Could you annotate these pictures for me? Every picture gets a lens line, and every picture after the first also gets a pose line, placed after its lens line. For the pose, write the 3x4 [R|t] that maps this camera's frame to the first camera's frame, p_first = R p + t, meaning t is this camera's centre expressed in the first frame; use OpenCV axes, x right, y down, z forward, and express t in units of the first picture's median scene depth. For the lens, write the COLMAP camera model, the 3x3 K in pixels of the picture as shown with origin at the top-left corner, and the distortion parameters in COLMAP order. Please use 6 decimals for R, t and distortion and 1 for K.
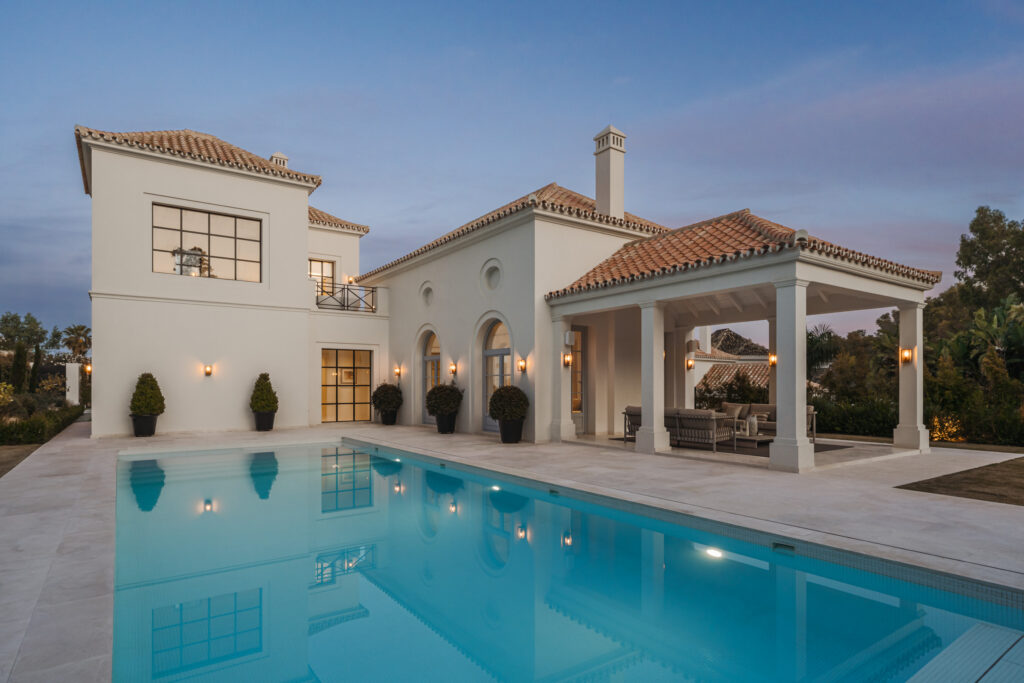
lens RADIAL K [[543.9, 0, 512.7], [0, 543.9, 381.1], [0, 0, 1]] dist [0.002002, 0.000145]
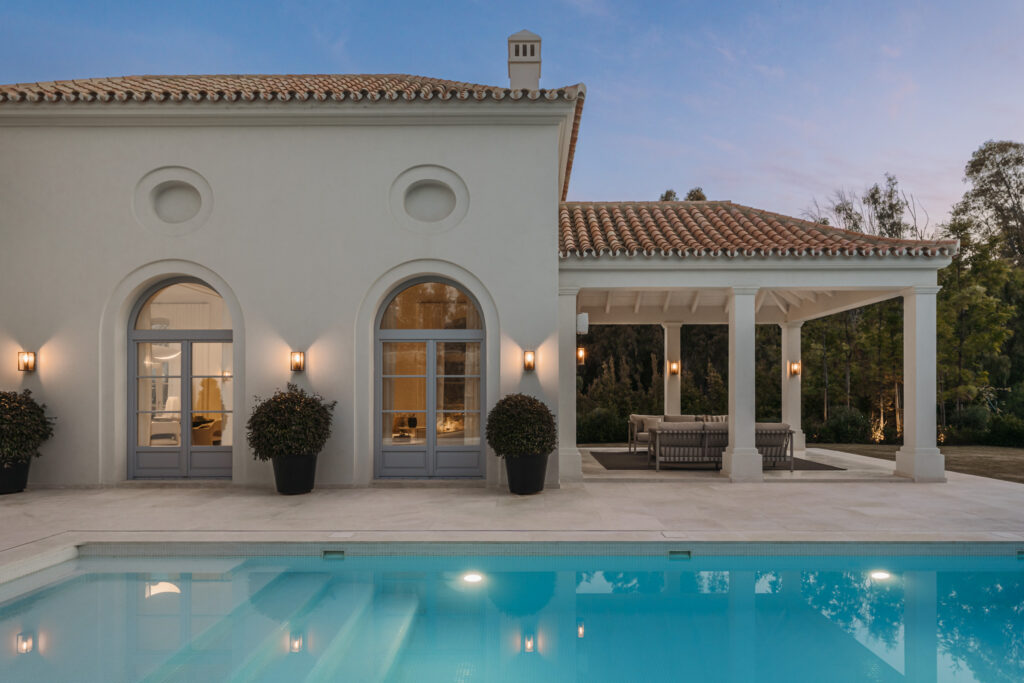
lens RADIAL K [[521.3, 0, 515.2], [0, 521.3, 385.8], [0, 0, 1]] dist [0.016908, 0.000249]
pose [[0.574172, 0.008327, 0.818693, -0.397476], [-0.002863, 0.999963, -0.008162, 0.002423], [-0.818730, 0.002343, 0.574174, 0.591875]]
